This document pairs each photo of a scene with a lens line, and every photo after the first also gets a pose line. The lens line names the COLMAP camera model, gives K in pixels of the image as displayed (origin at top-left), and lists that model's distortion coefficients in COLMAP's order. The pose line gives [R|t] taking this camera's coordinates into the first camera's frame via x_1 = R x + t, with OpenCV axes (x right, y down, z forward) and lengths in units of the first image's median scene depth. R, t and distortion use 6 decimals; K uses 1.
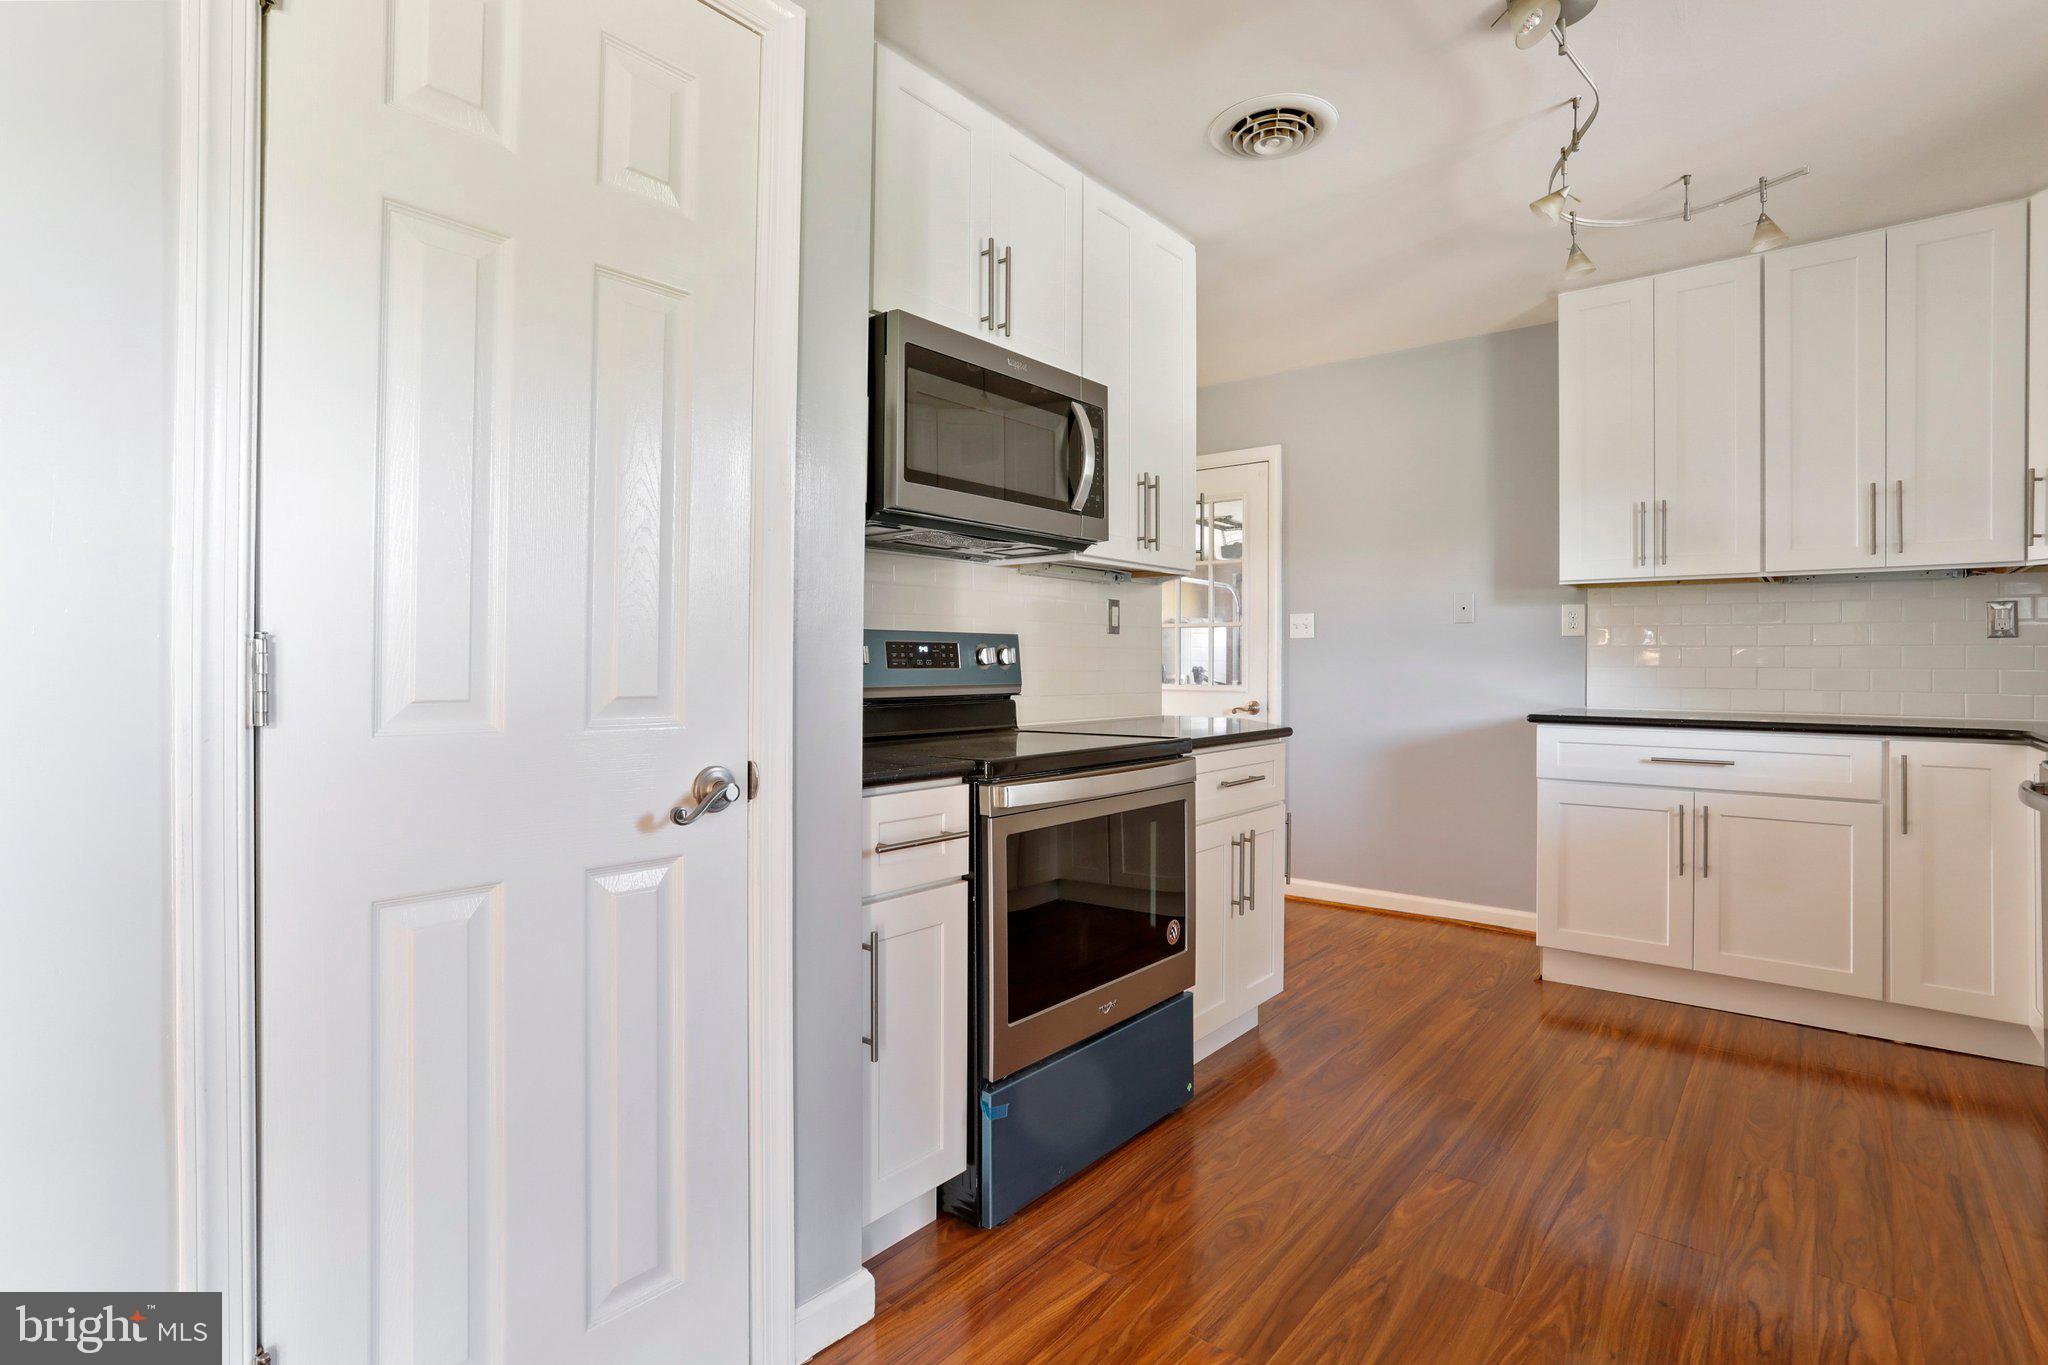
lens RADIAL K [[997.5, 0, 1046.0], [0, 997.5, 661.3], [0, 0, 1]] dist [-0.022502, 0.012283]
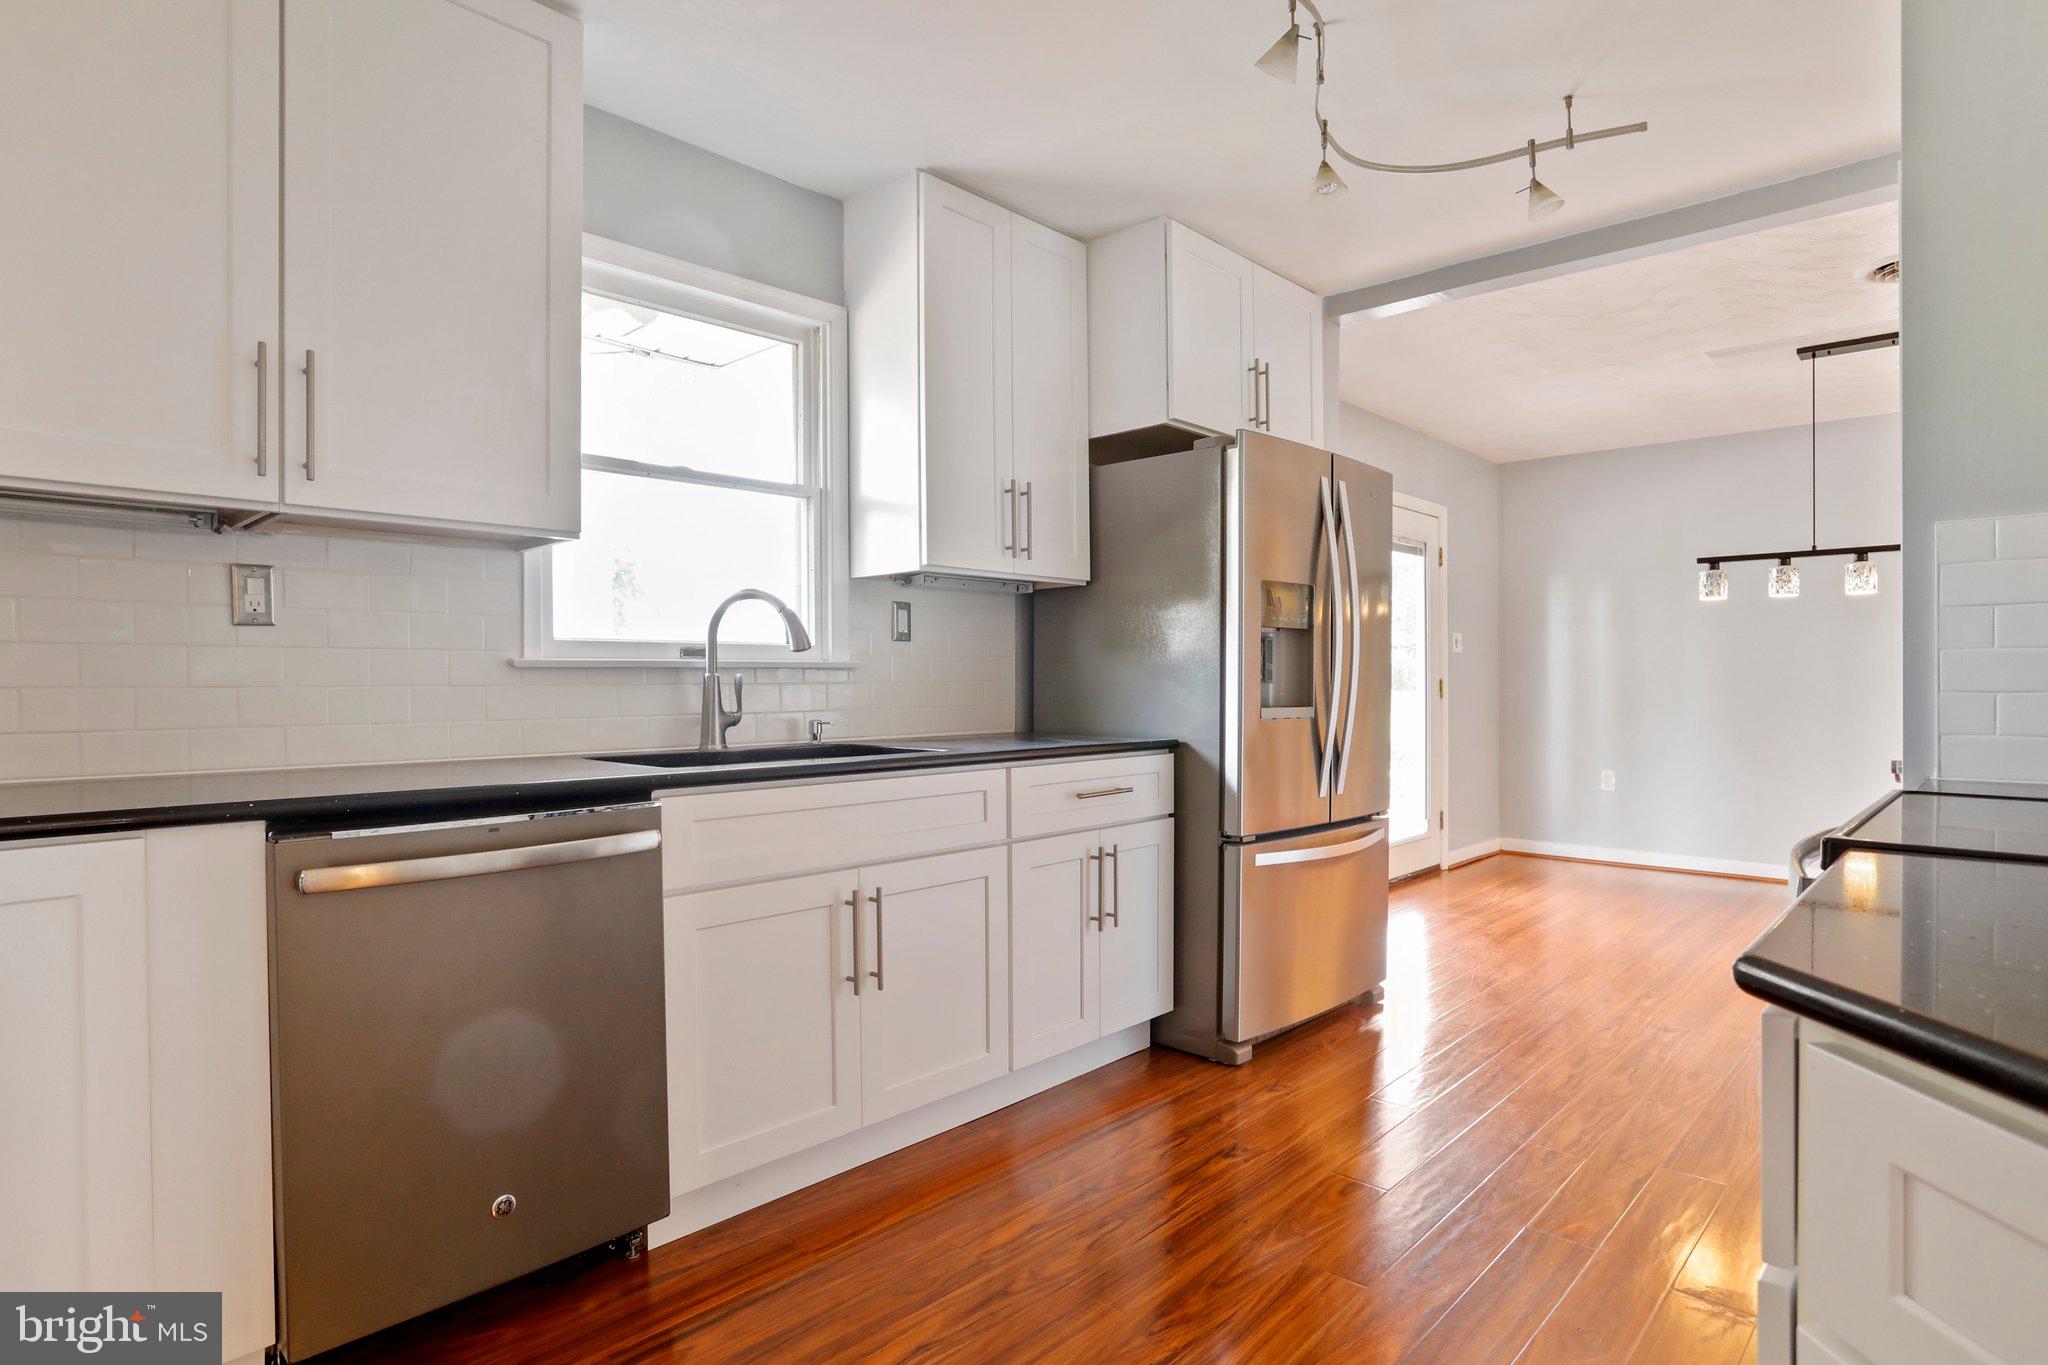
lens RADIAL K [[1081.8, 0, 1019.5], [0, 1081.8, 682.9], [0, 0, 1]] dist [-0.025902, 0.001799]
pose [[-0.996022, 0.002443, 0.089070, 0.439195], [0.002290, 0.999996, -0.001809, 0.007143], [-0.089074, -0.001598, -0.996024, 1.427275]]
